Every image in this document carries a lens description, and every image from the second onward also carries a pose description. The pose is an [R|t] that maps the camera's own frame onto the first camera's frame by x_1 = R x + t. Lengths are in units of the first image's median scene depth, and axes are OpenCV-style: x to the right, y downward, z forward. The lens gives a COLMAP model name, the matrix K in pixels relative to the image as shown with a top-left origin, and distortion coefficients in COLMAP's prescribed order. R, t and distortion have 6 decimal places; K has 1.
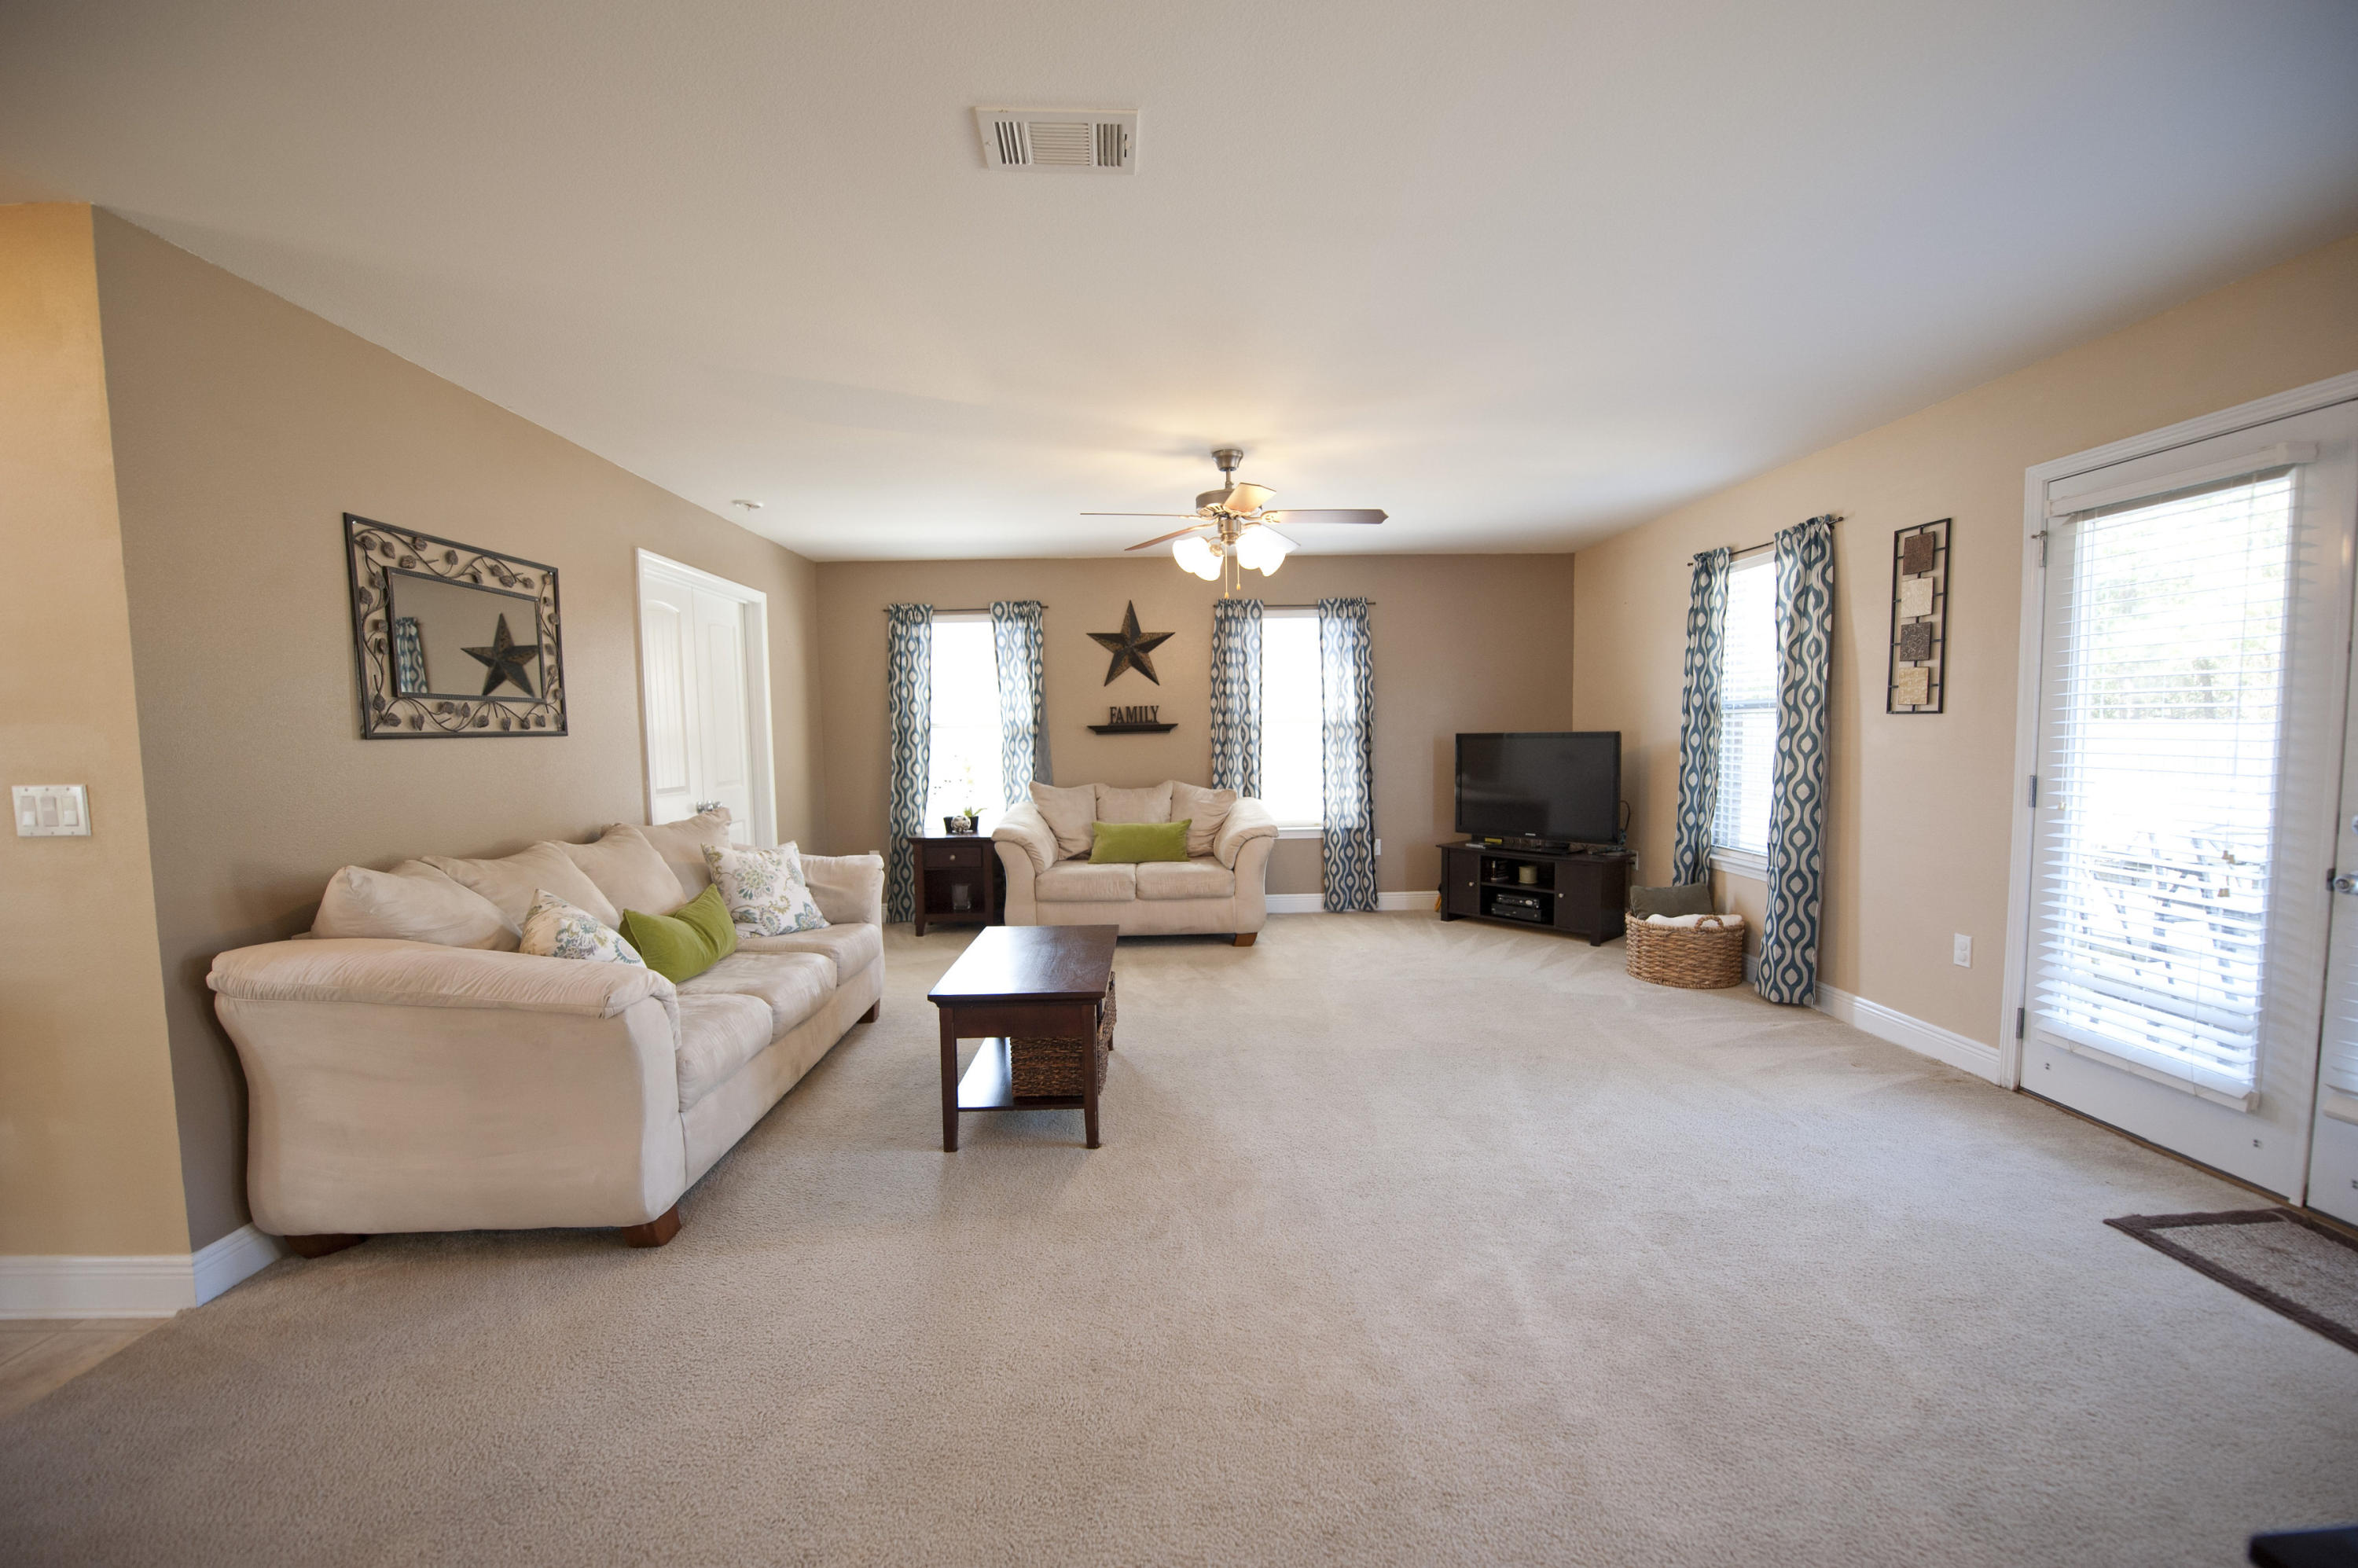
lens RADIAL K [[941.7, 0, 1186.9], [0, 941.7, 799.5], [0, 0, 1]] dist [-0.009571, -0.004780]
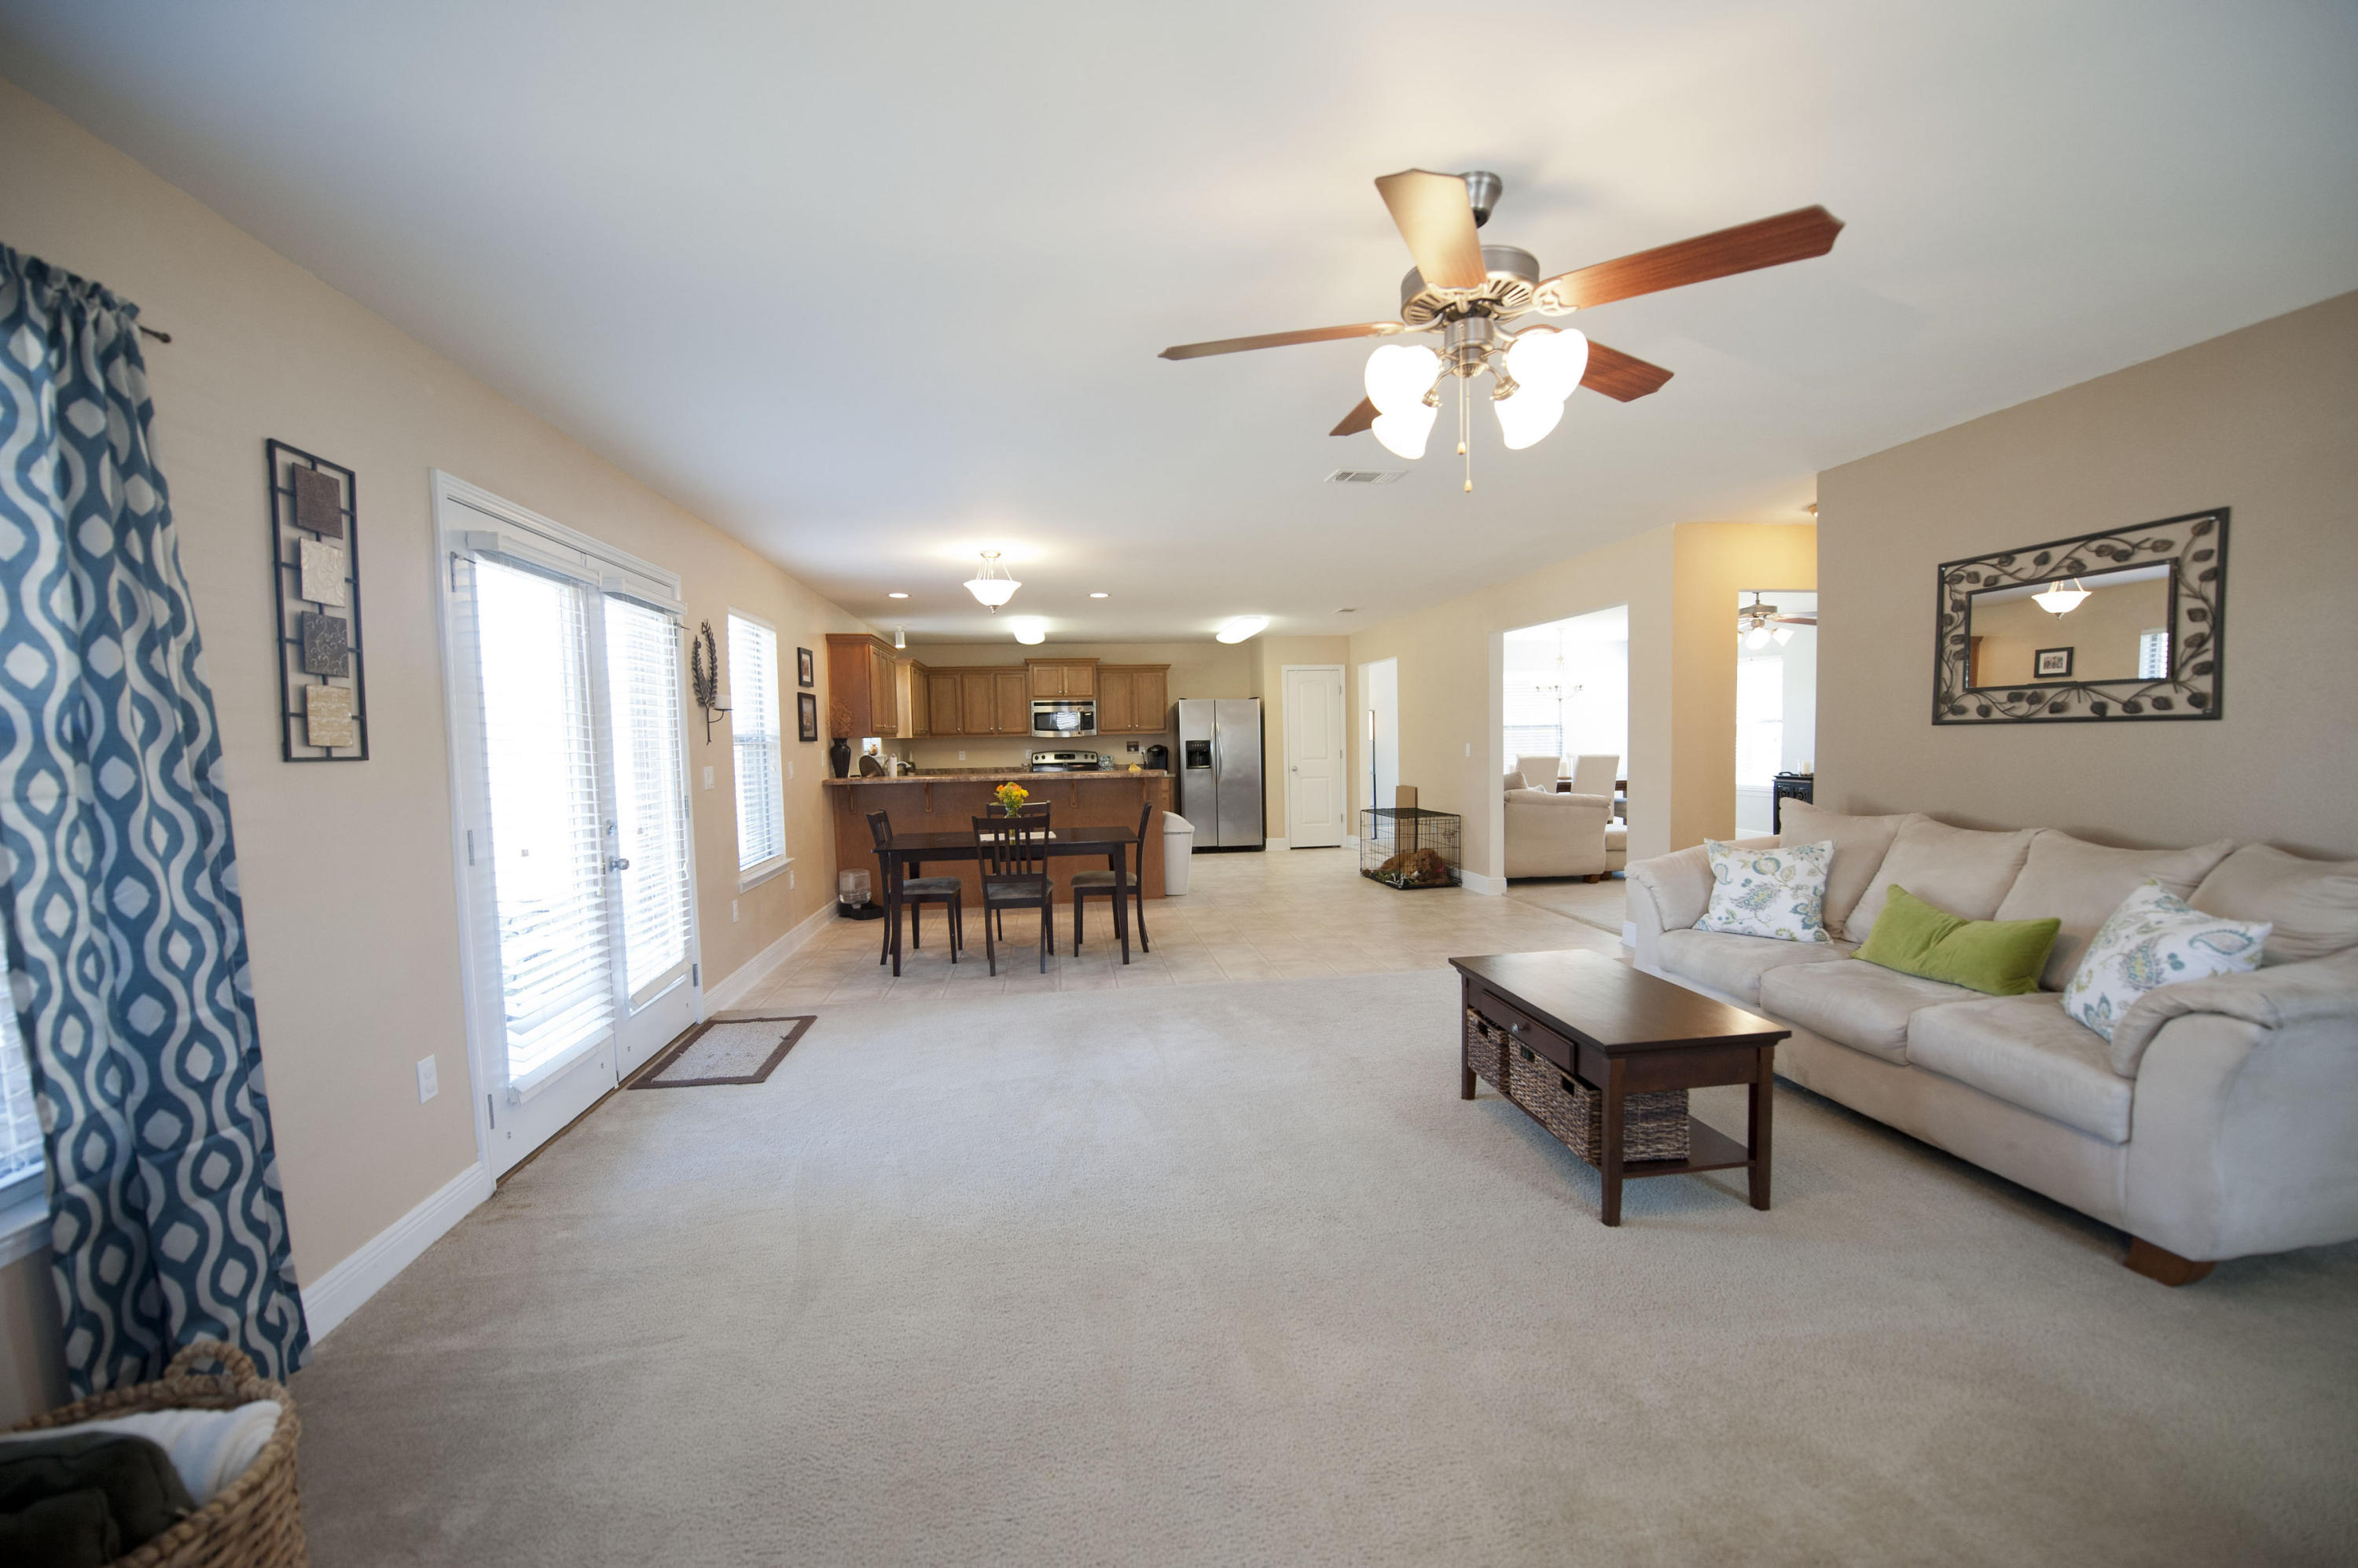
lens RADIAL K [[941.7, 0, 1186.9], [0, 941.7, 799.5], [0, 0, 1]] dist [-0.009571, -0.004780]
pose [[-0.993724, 0.045213, -0.102314, 0.237918], [0.030436, 0.989451, 0.141632, -0.115455], [0.107638, 0.137629, -0.984618, 1.409561]]
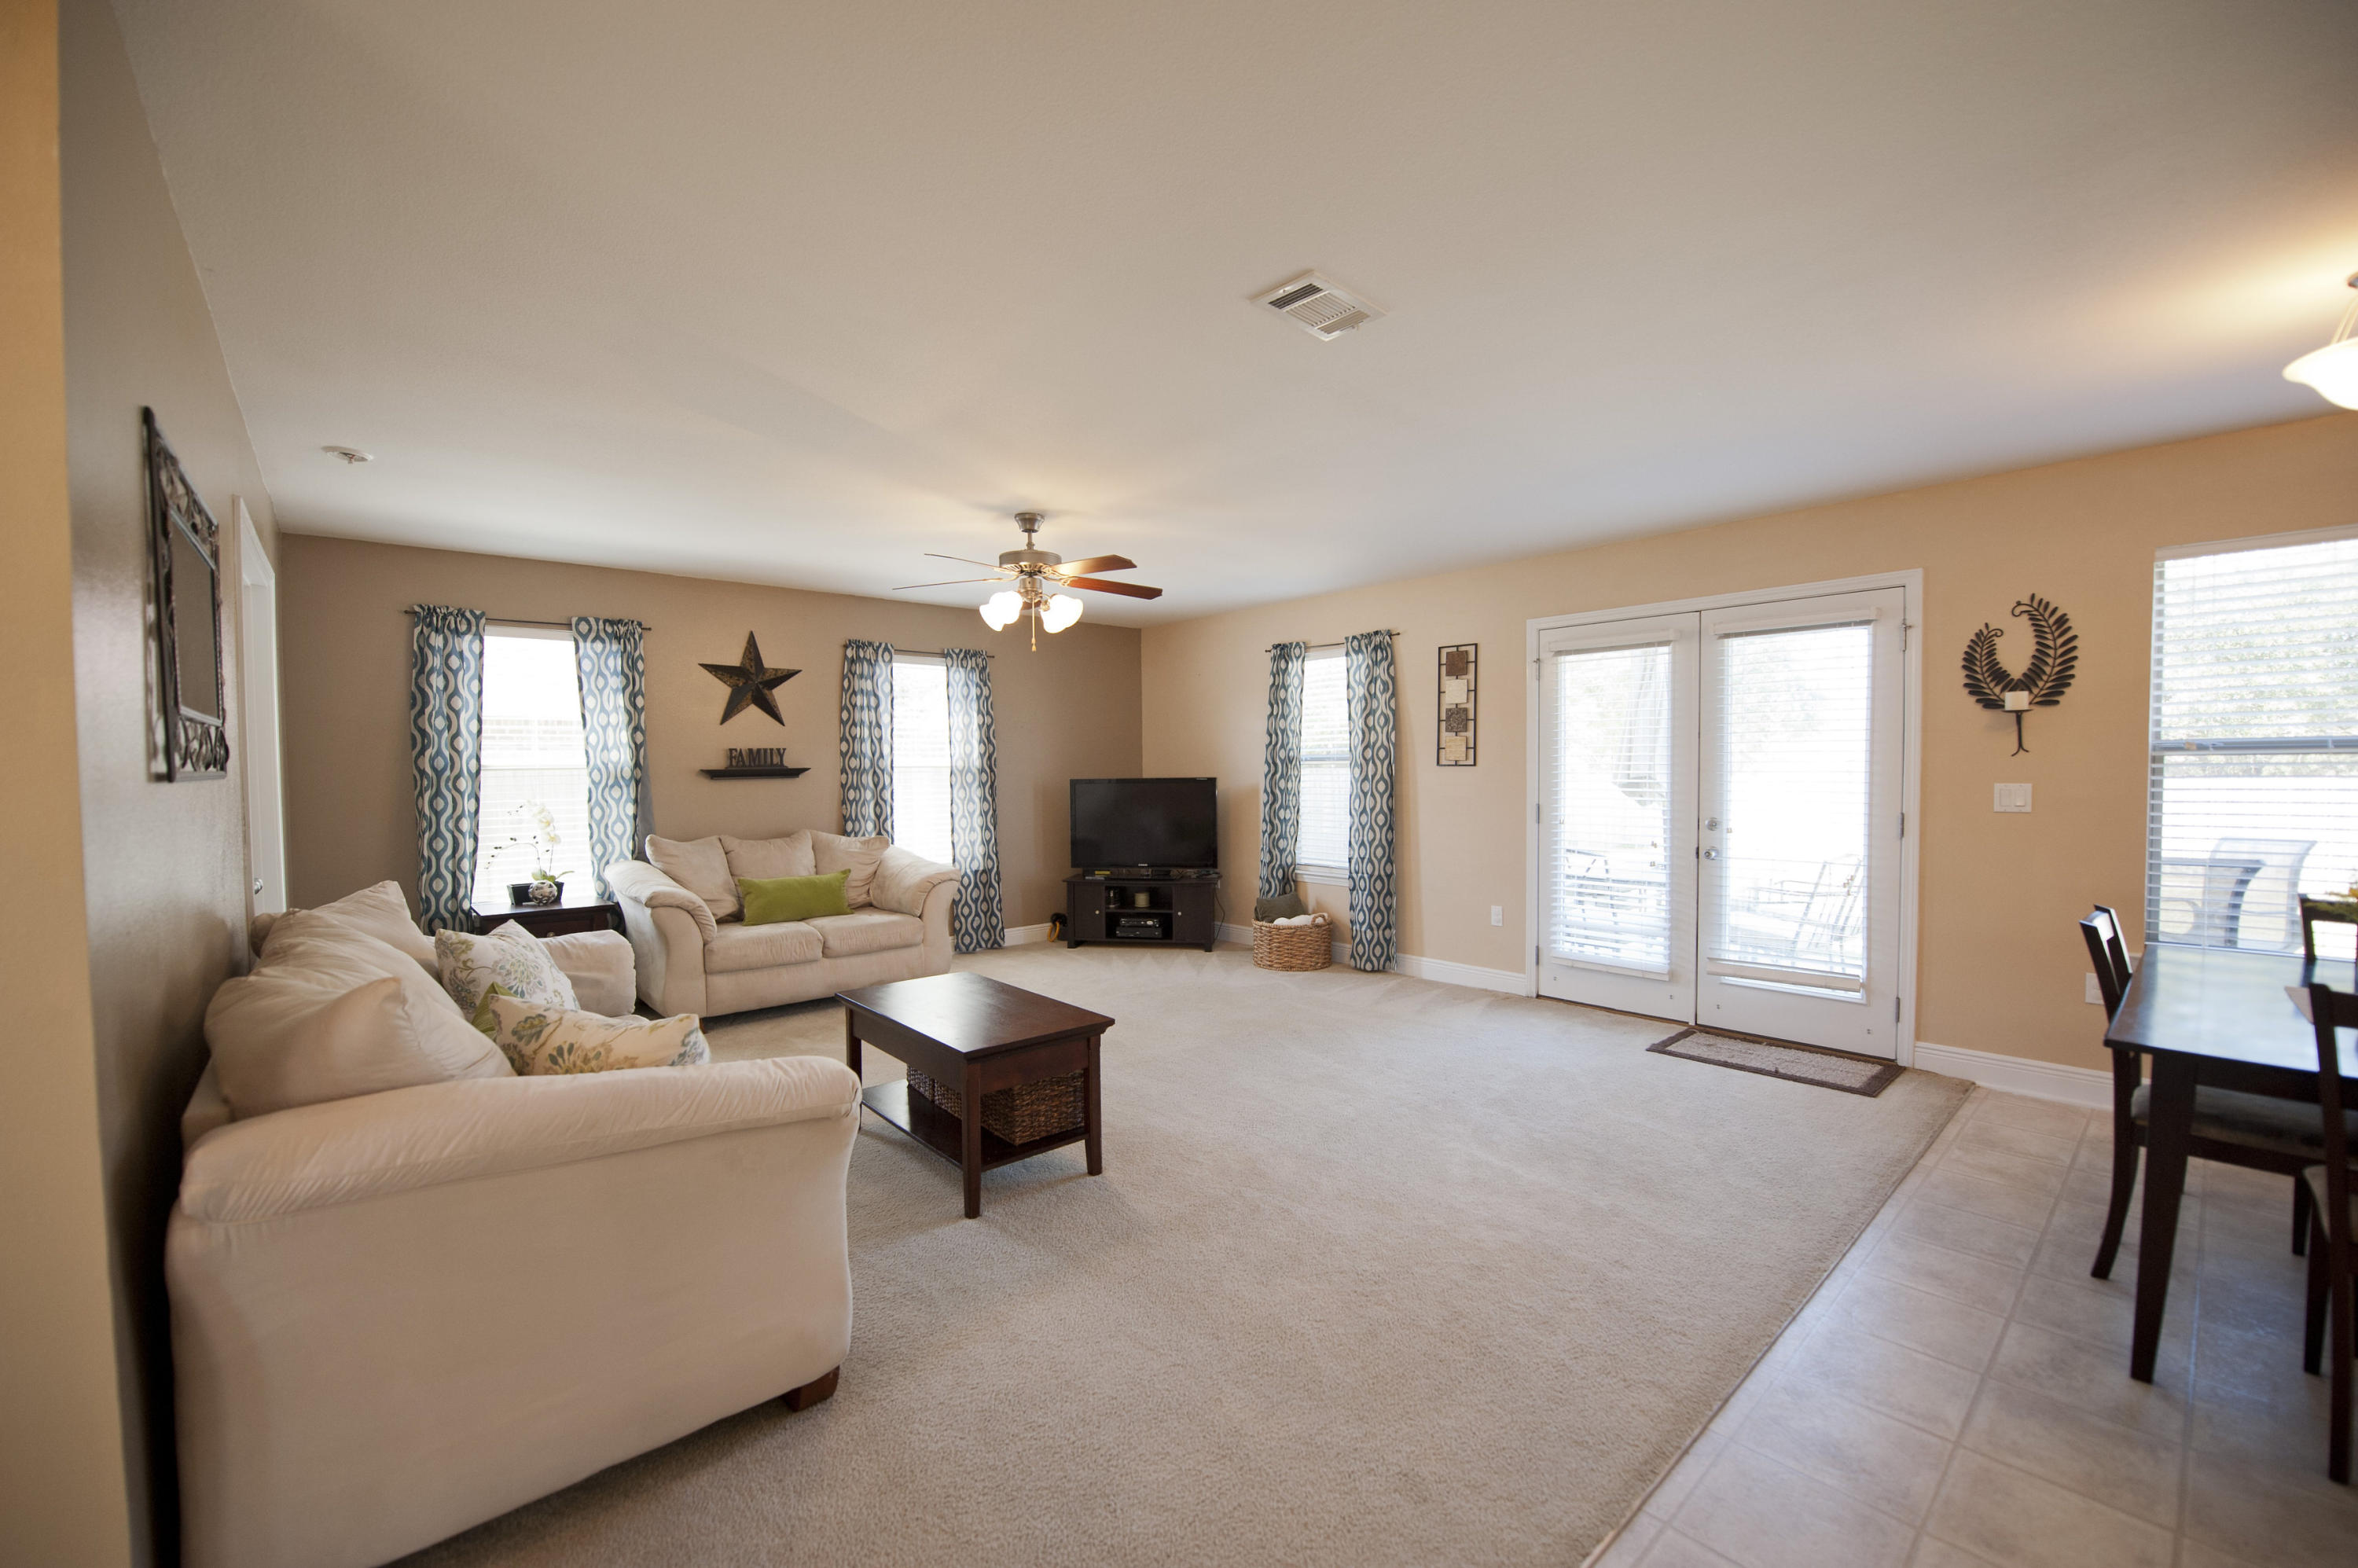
lens RADIAL K [[941.7, 0, 1186.9], [0, 941.7, 799.5], [0, 0, 1]] dist [-0.009571, -0.004780]
pose [[0.770833, -0.011846, 0.636927, -0.467823], [0.043238, 0.998494, -0.033758, -0.003174], [-0.635569, 0.053561, 0.770184, 0.076395]]
